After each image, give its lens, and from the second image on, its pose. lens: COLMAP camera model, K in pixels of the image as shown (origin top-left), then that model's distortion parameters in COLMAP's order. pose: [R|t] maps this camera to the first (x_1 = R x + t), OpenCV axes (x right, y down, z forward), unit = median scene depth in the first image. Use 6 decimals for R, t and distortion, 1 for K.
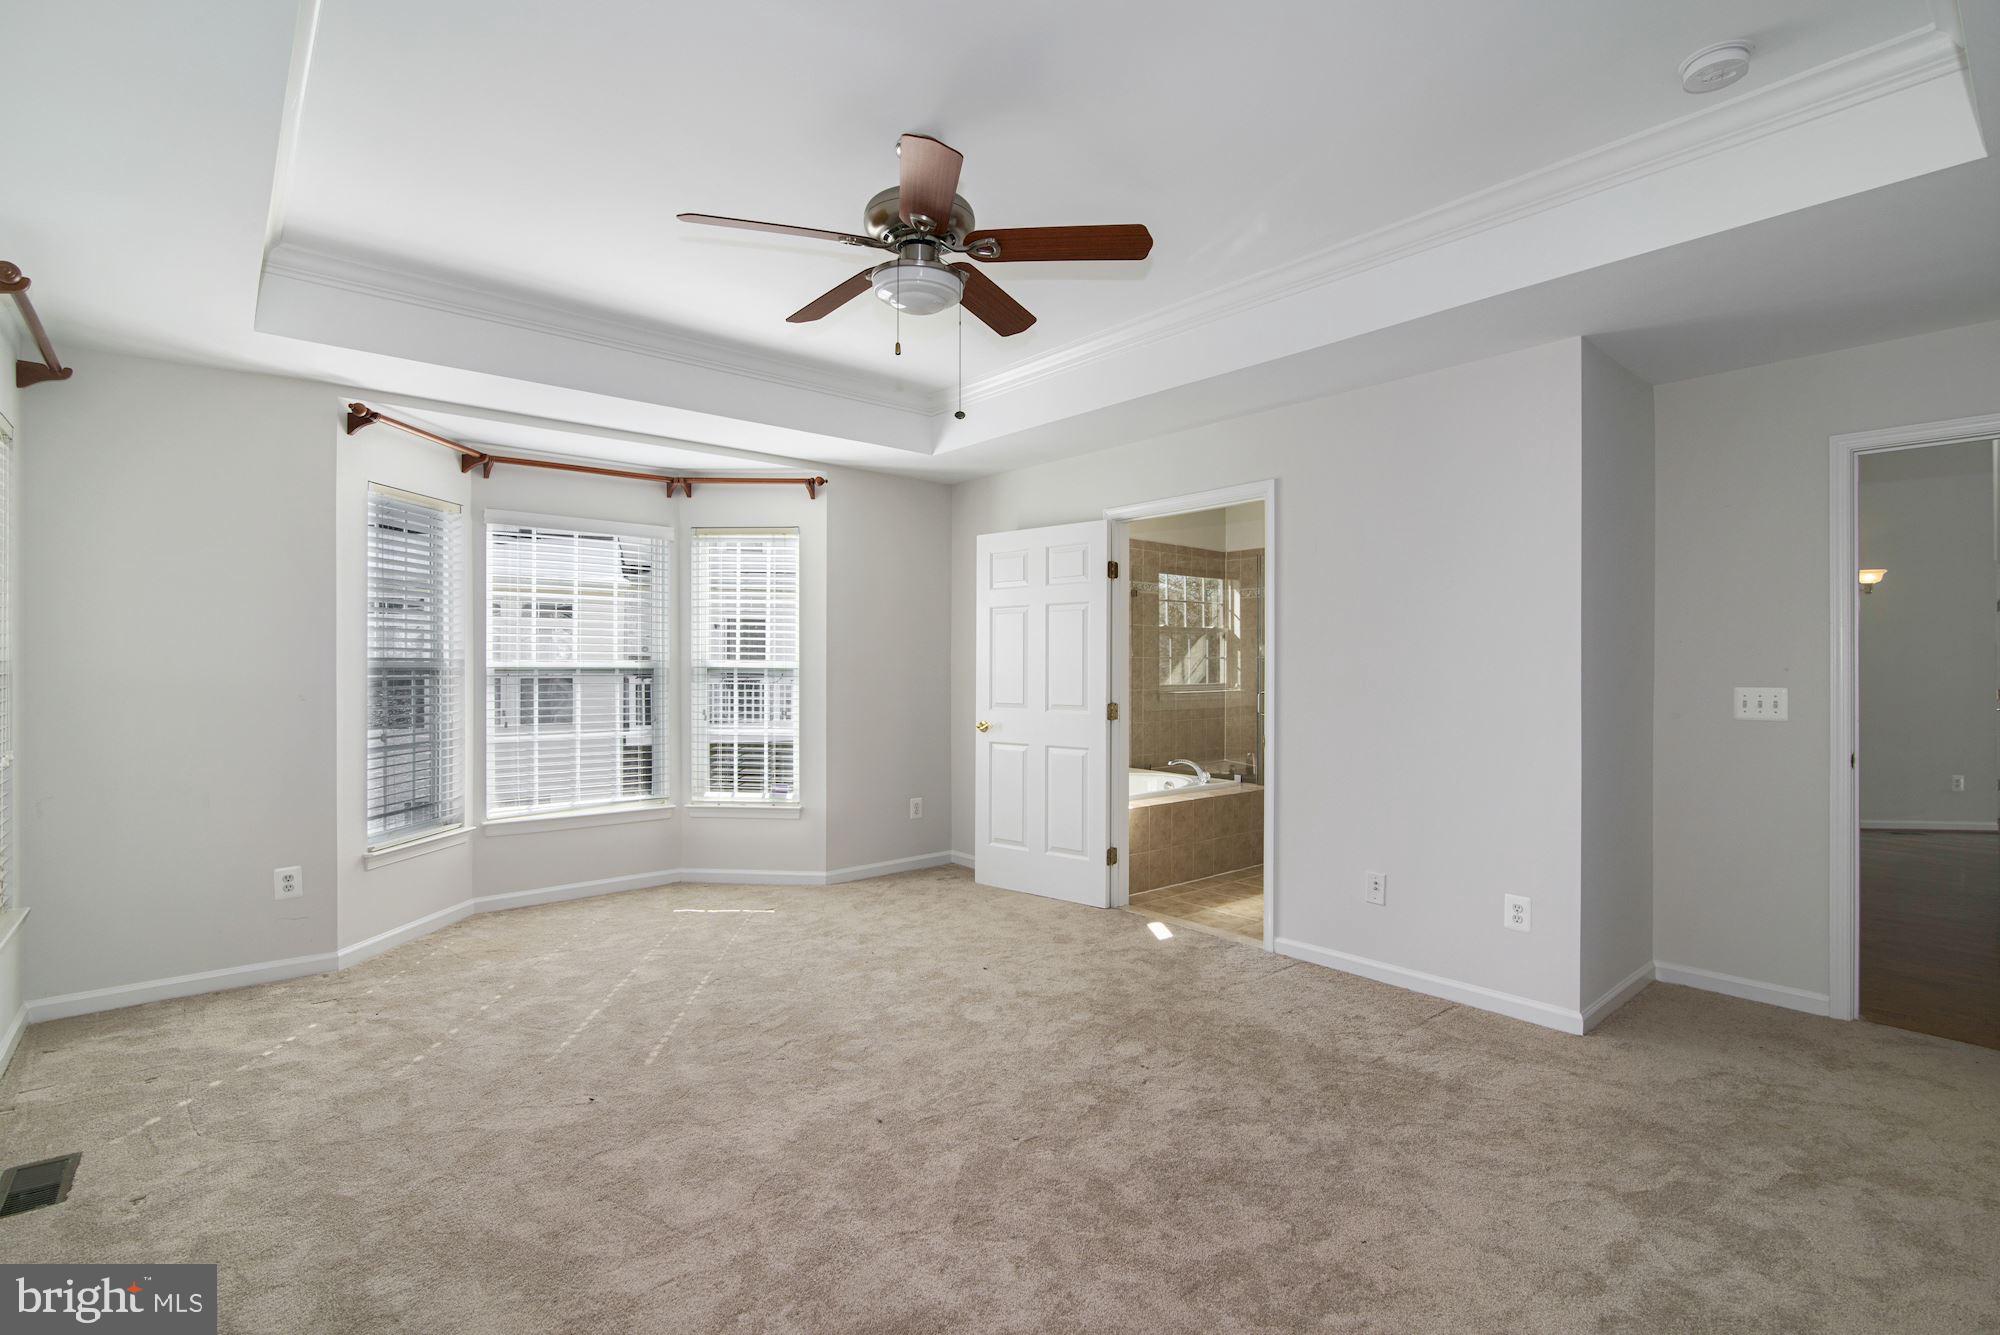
lens RADIAL K [[909.7, 0, 1019.0], [0, 909.7, 674.6], [0, 0, 1]] dist [-0.000380, -0.000216]
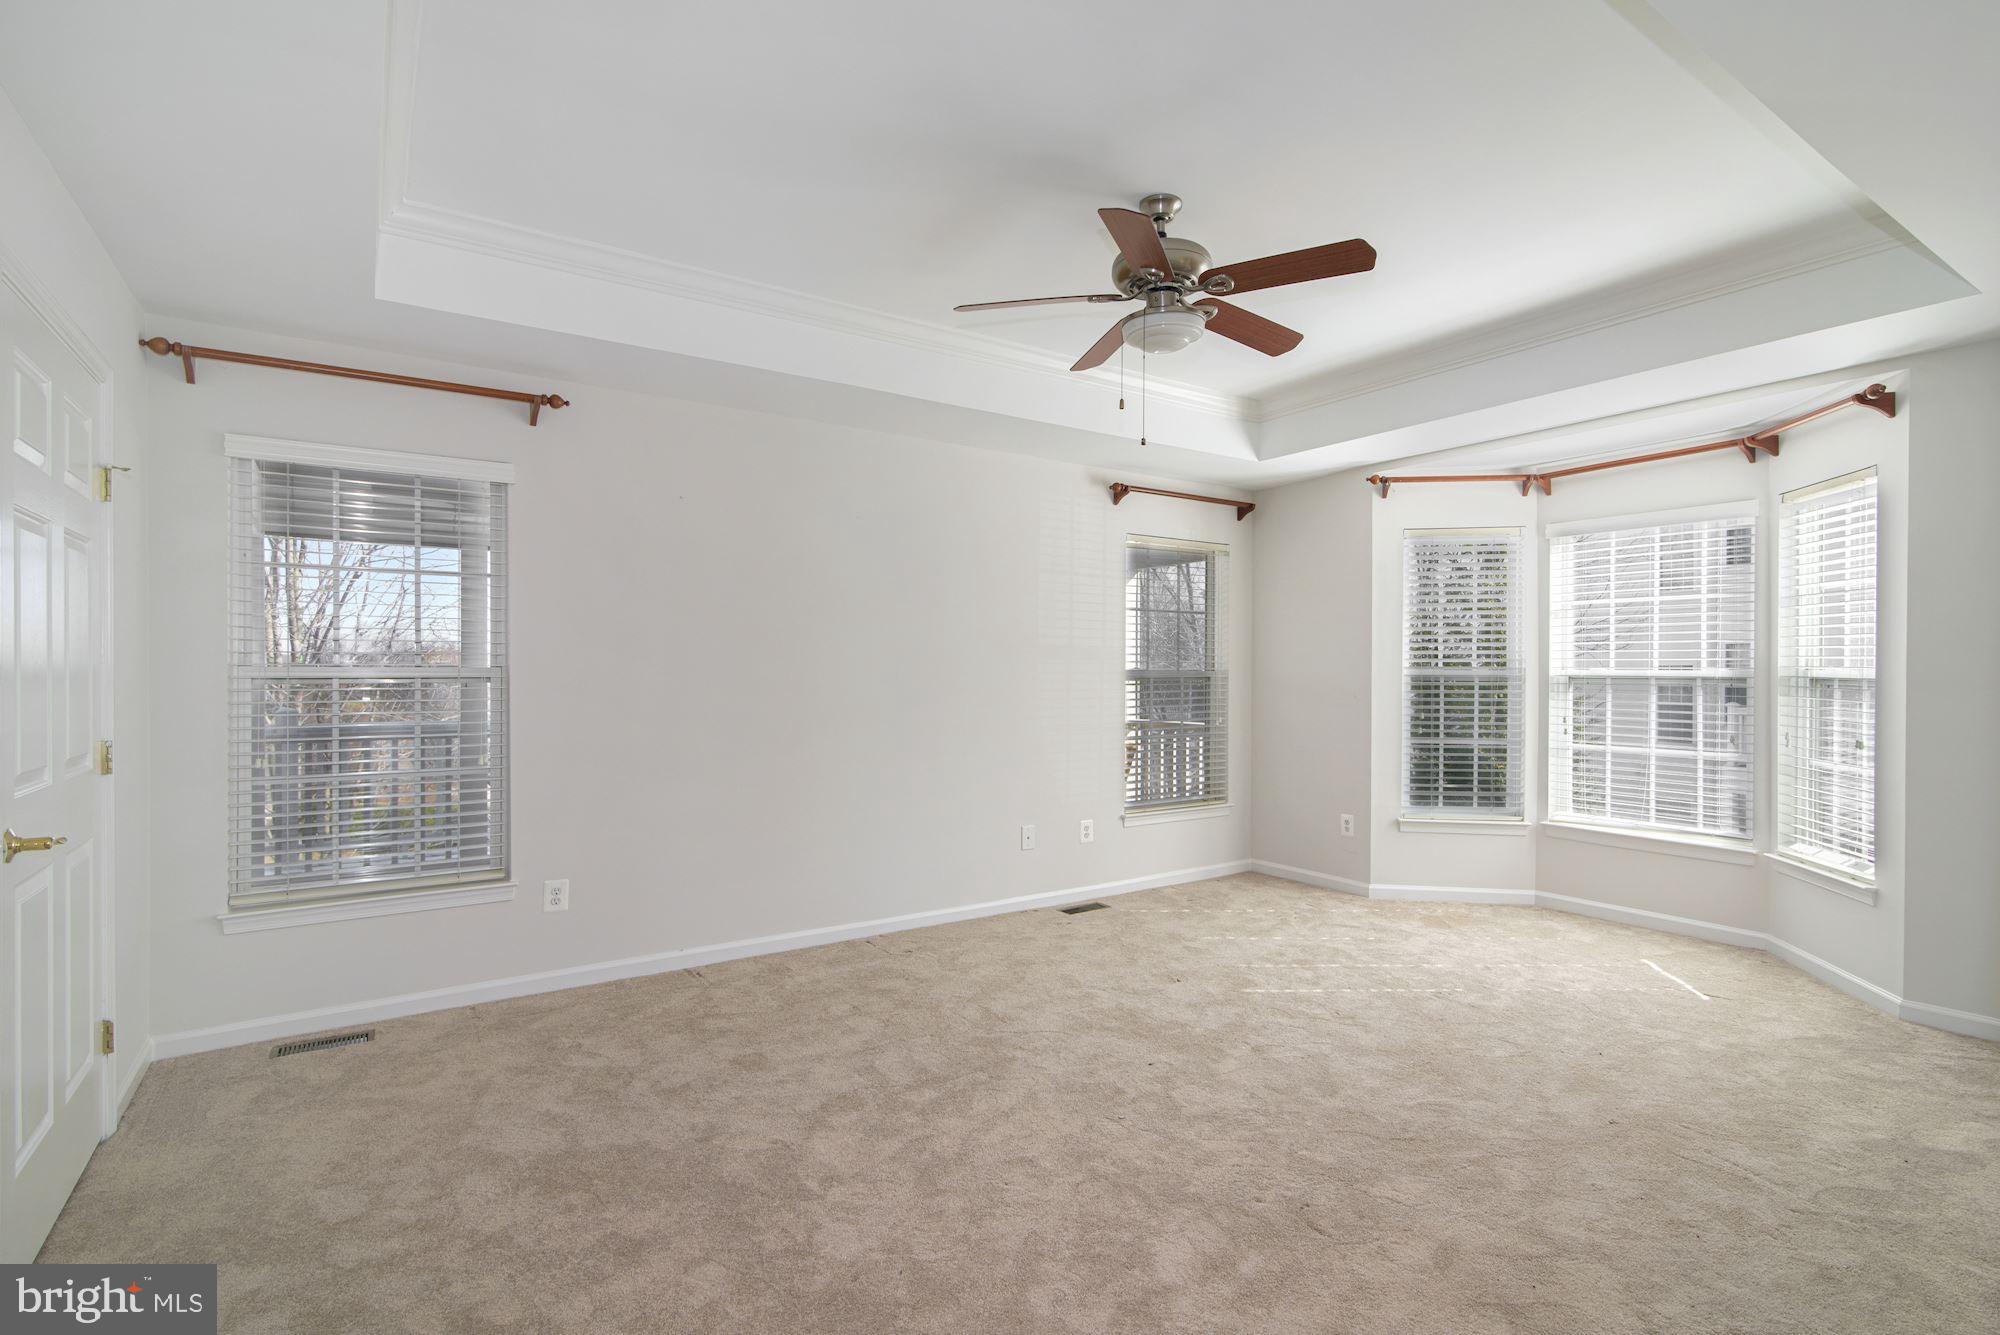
lens RADIAL K [[957.5, 0, 985.1], [0, 957.5, 670.5], [0, 0, 1]] dist [-0.000206, -0.000209]
pose [[-0.120304, -0.000236, -0.992737, 0.561433], [-0.012950, 0.999915, 0.001331, -0.006094], [0.992653, 0.013016, -0.120296, 0.462572]]
